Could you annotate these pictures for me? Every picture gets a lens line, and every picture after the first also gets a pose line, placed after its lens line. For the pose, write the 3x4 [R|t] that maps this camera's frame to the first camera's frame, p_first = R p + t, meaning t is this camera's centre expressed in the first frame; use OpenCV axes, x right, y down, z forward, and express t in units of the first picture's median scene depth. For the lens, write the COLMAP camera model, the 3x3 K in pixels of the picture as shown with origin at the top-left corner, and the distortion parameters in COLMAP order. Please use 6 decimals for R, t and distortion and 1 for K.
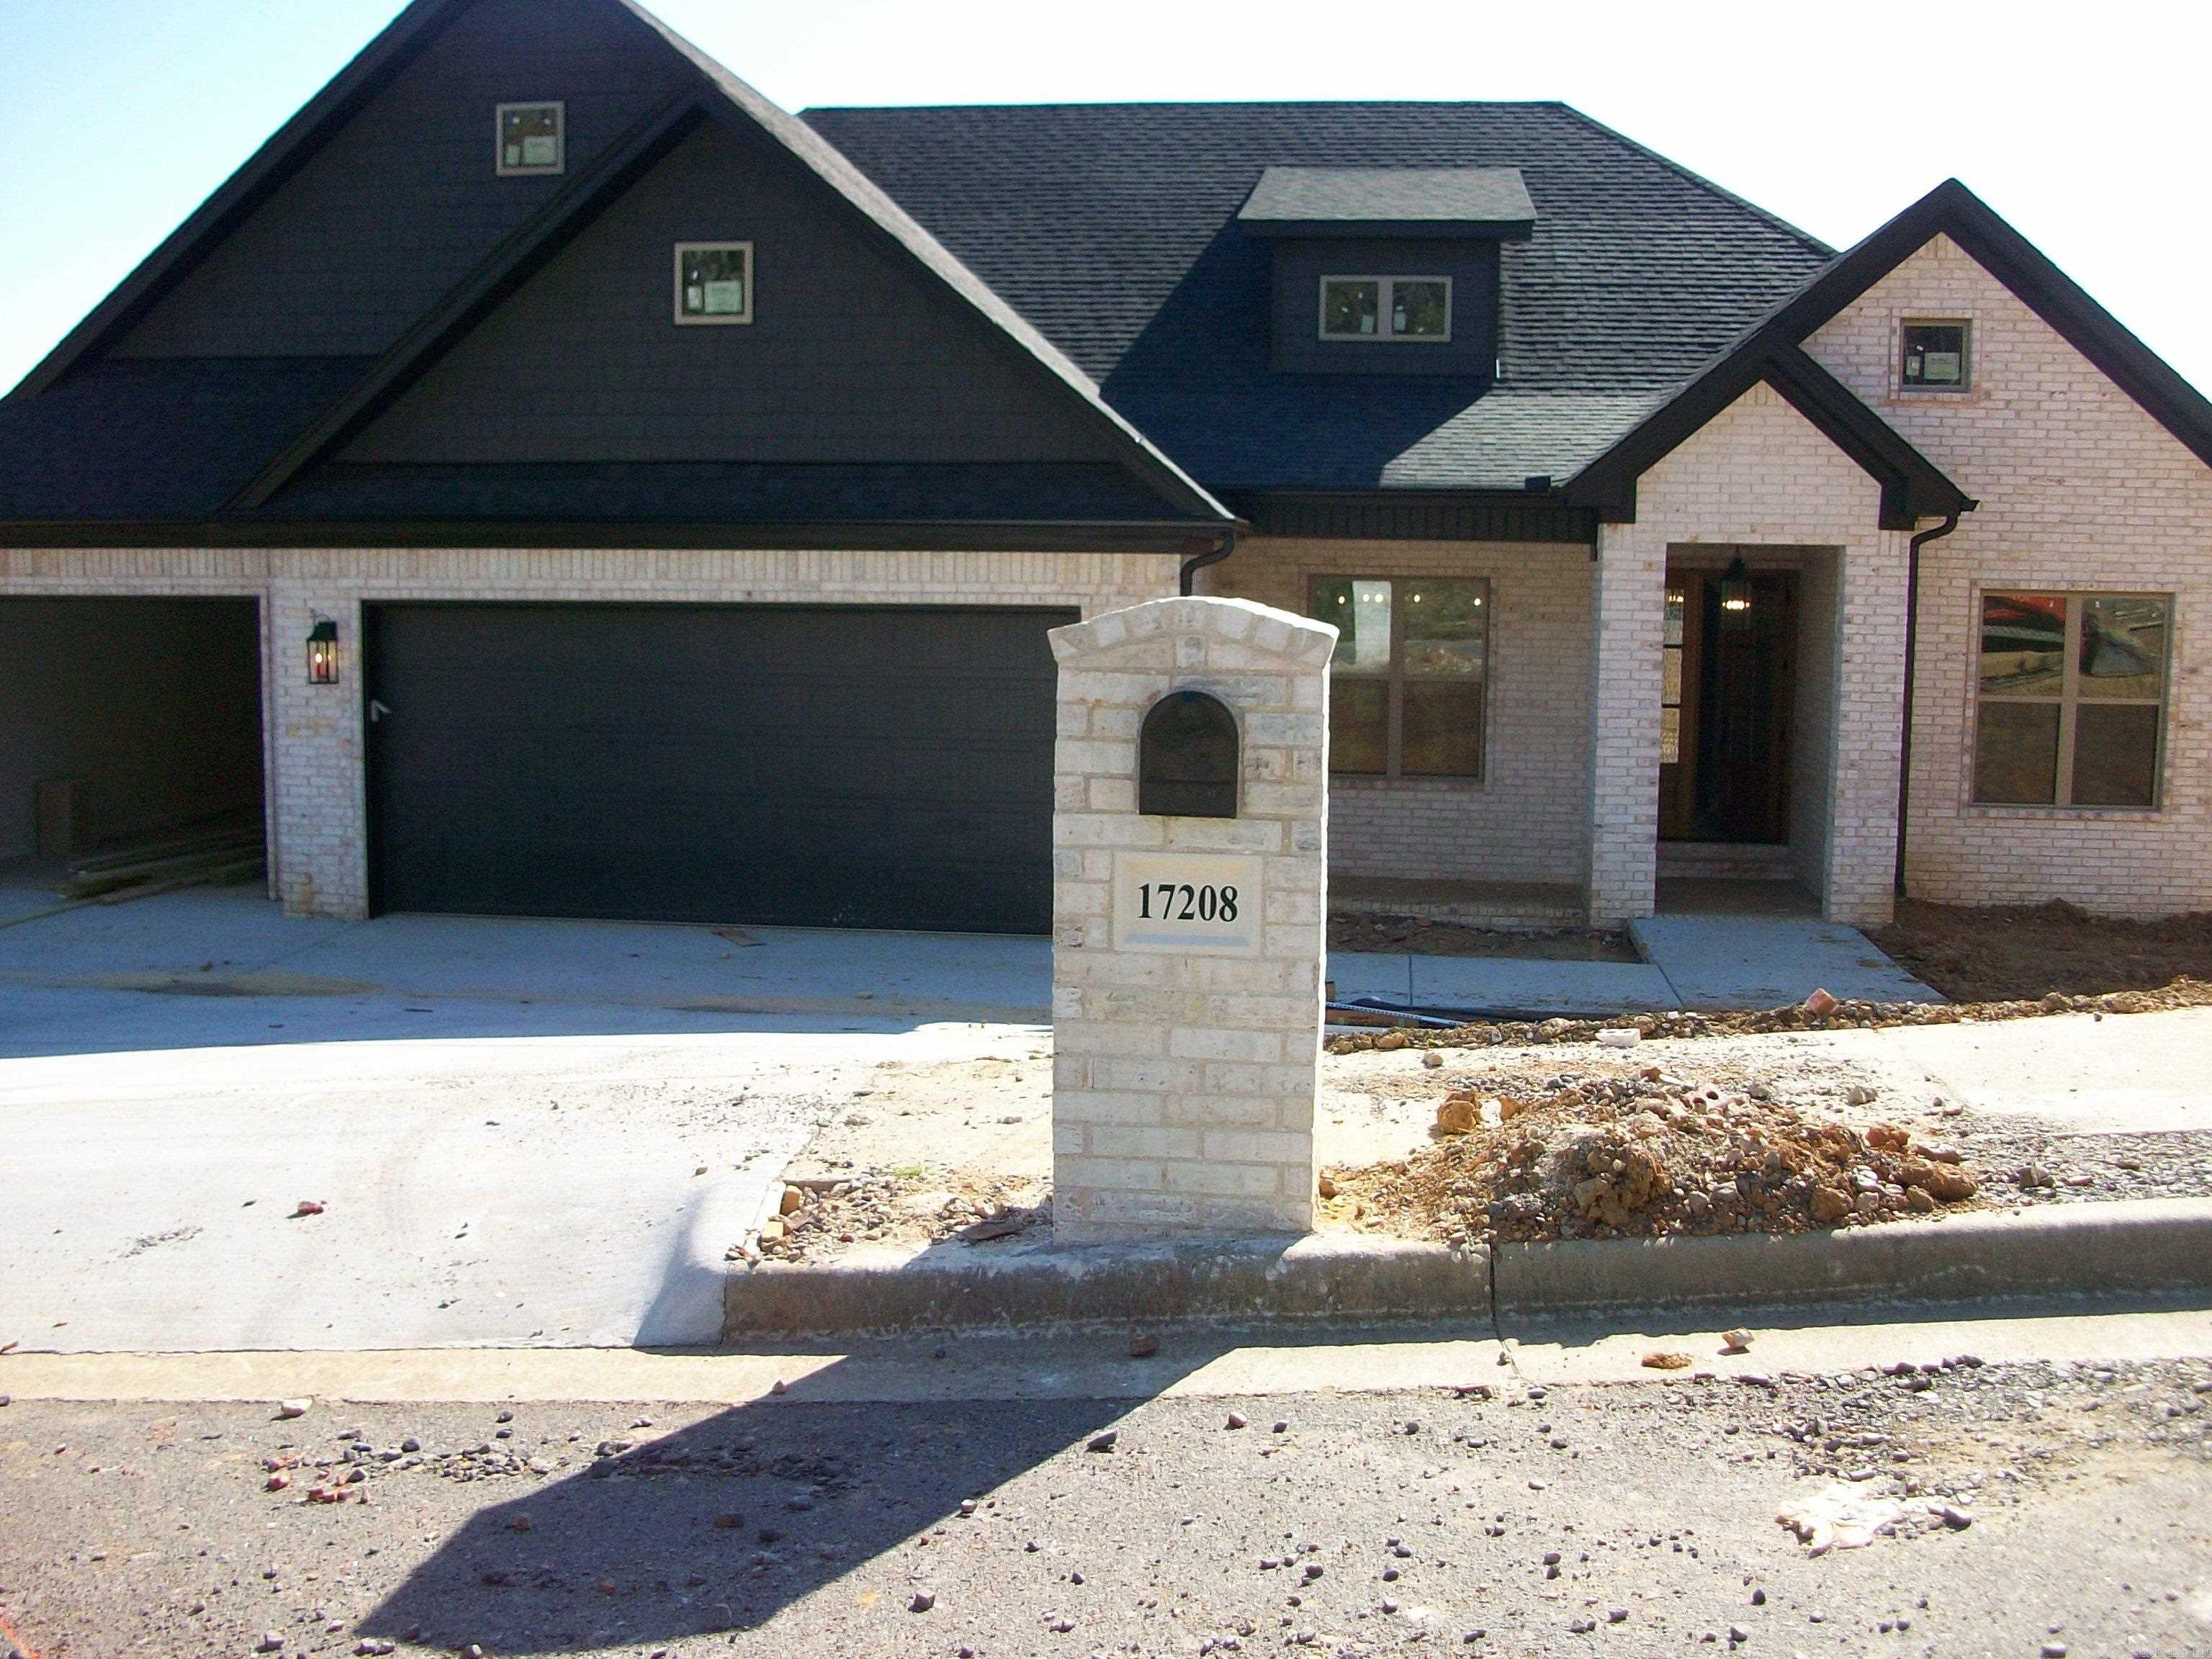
lens RADIAL K [[2310.5, 0, 1106.6], [0, 2310.5, 796.5], [0, 0, 1]] dist [-0.136502, 0.022928]
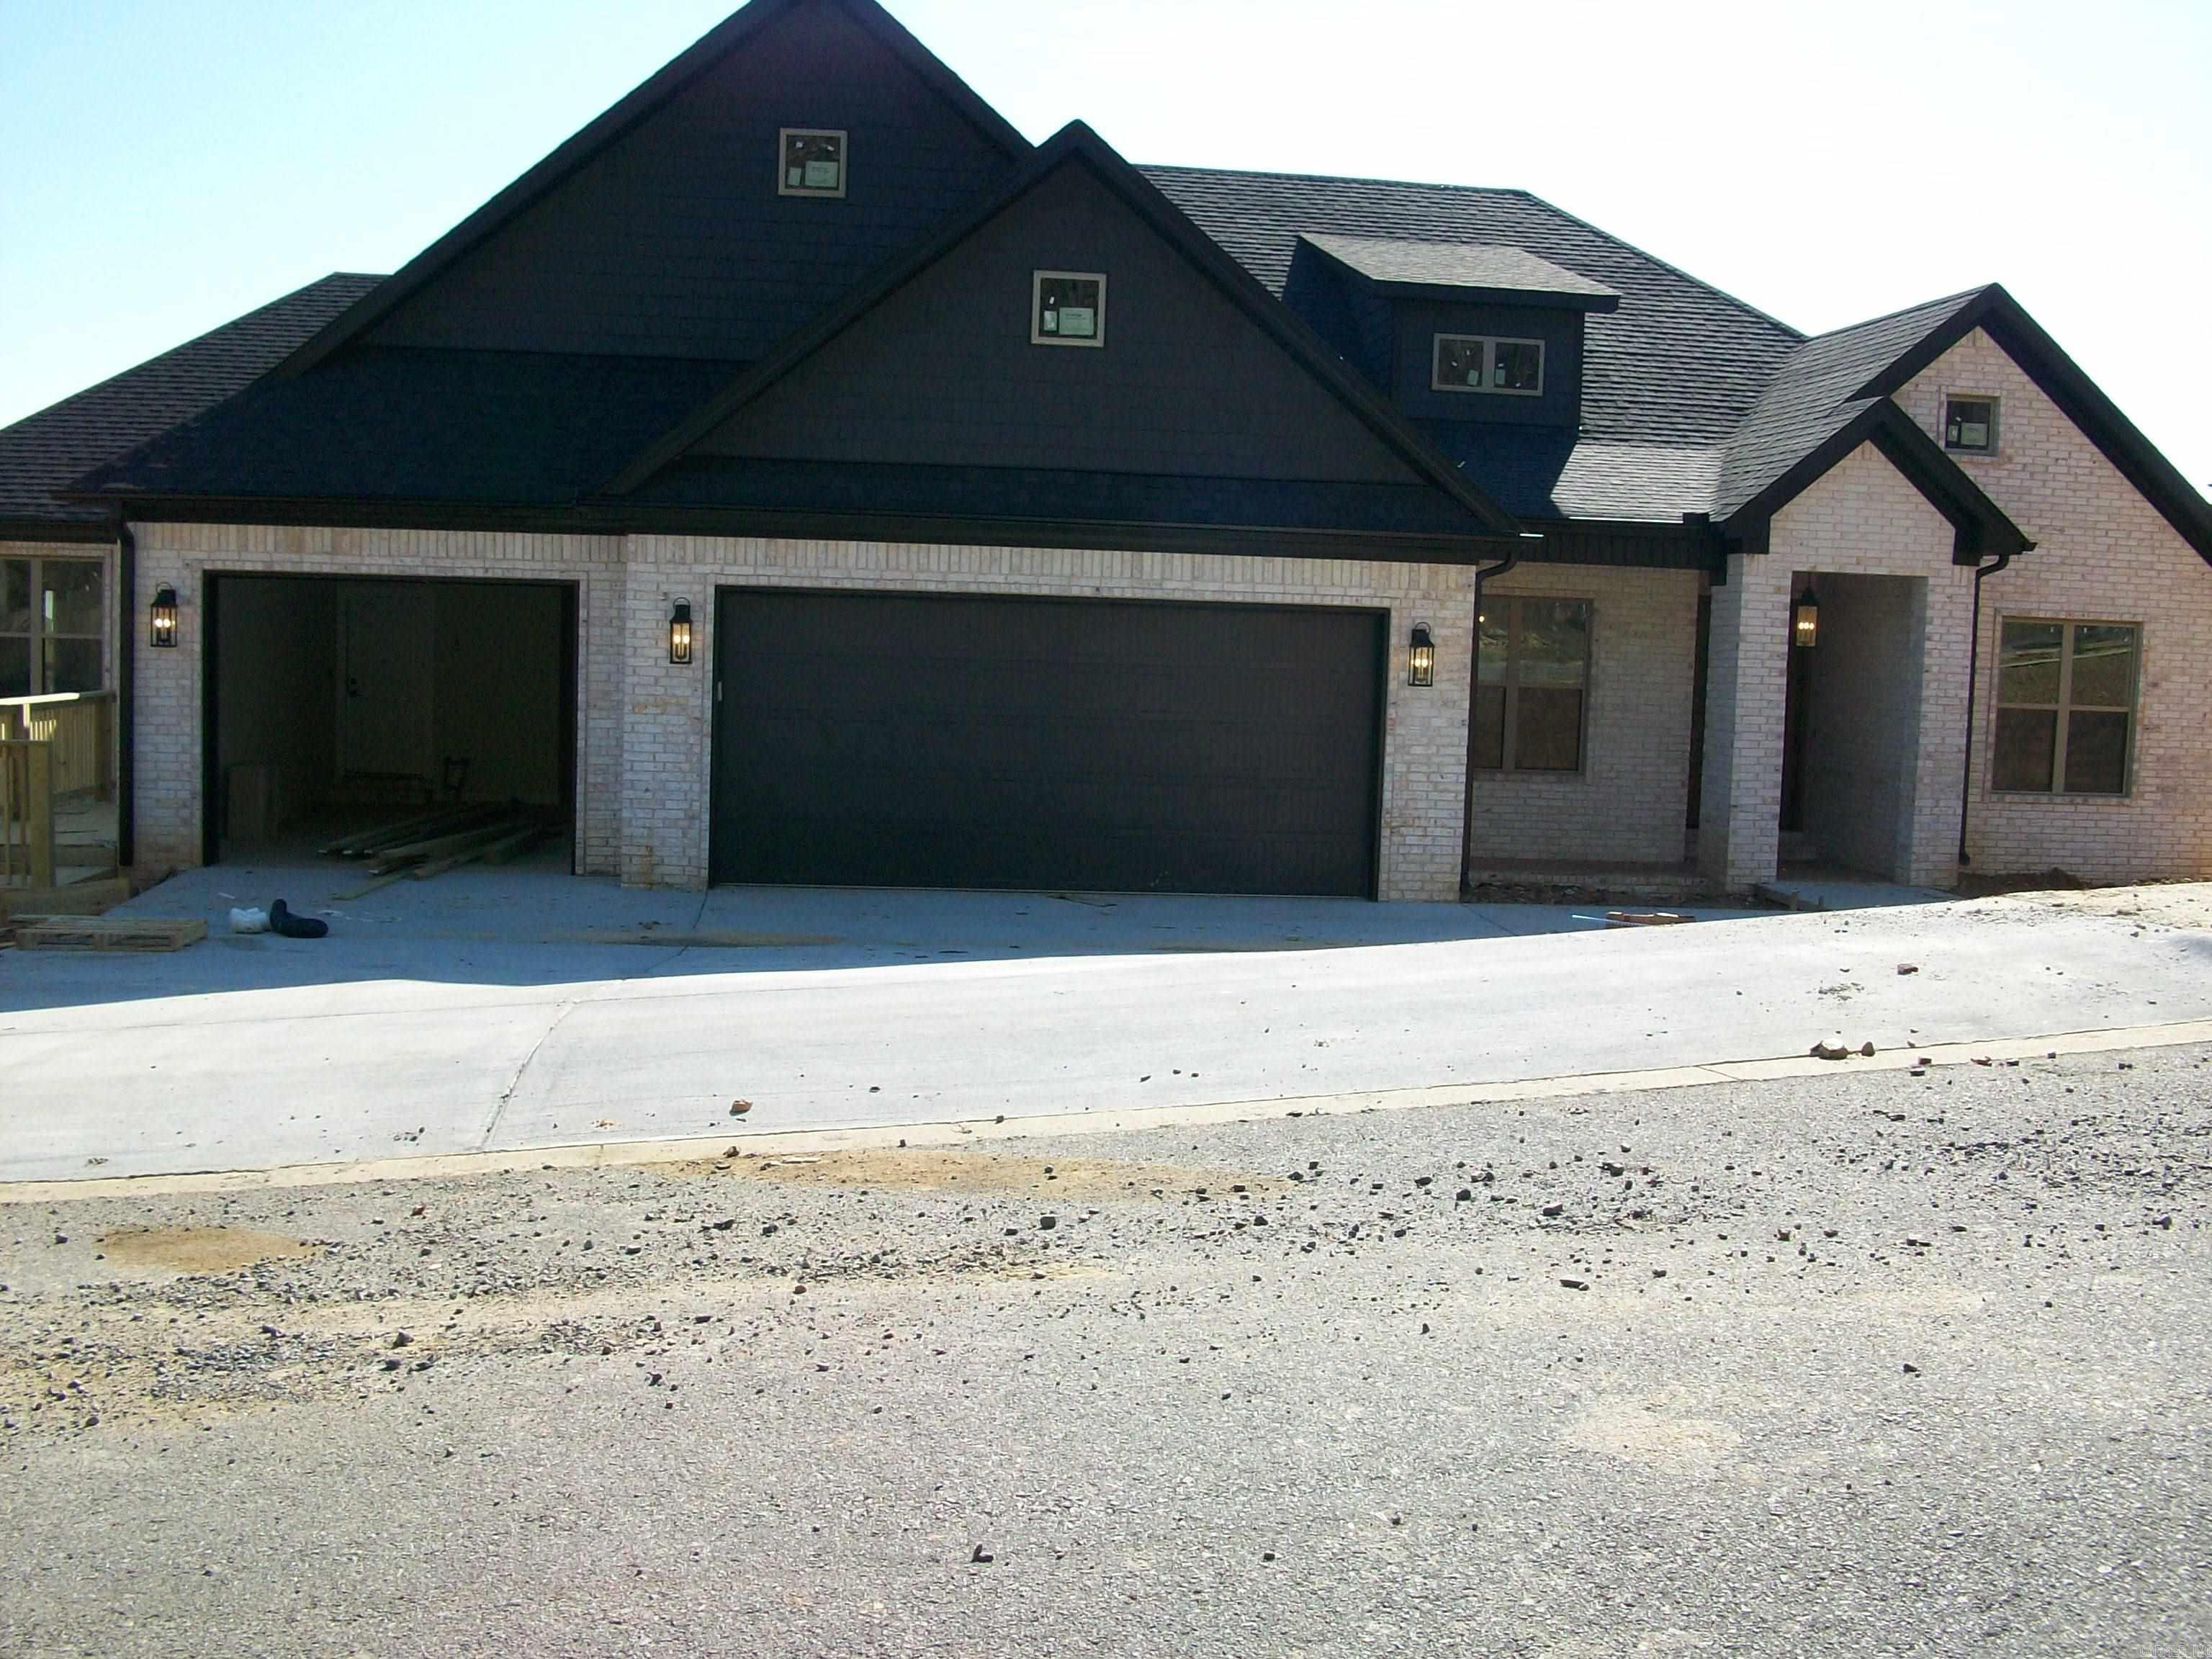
lens RADIAL K [[2310.5, 0, 1106.6], [0, 2310.5, 796.5], [0, 0, 1]] dist [-0.136502, 0.022928]
pose [[0.969705, 0.004145, 0.244244, -0.394407], [0.002103, 0.999677, -0.025314, 0.037342], [-0.244270, 0.025061, 0.969383, -0.073023]]
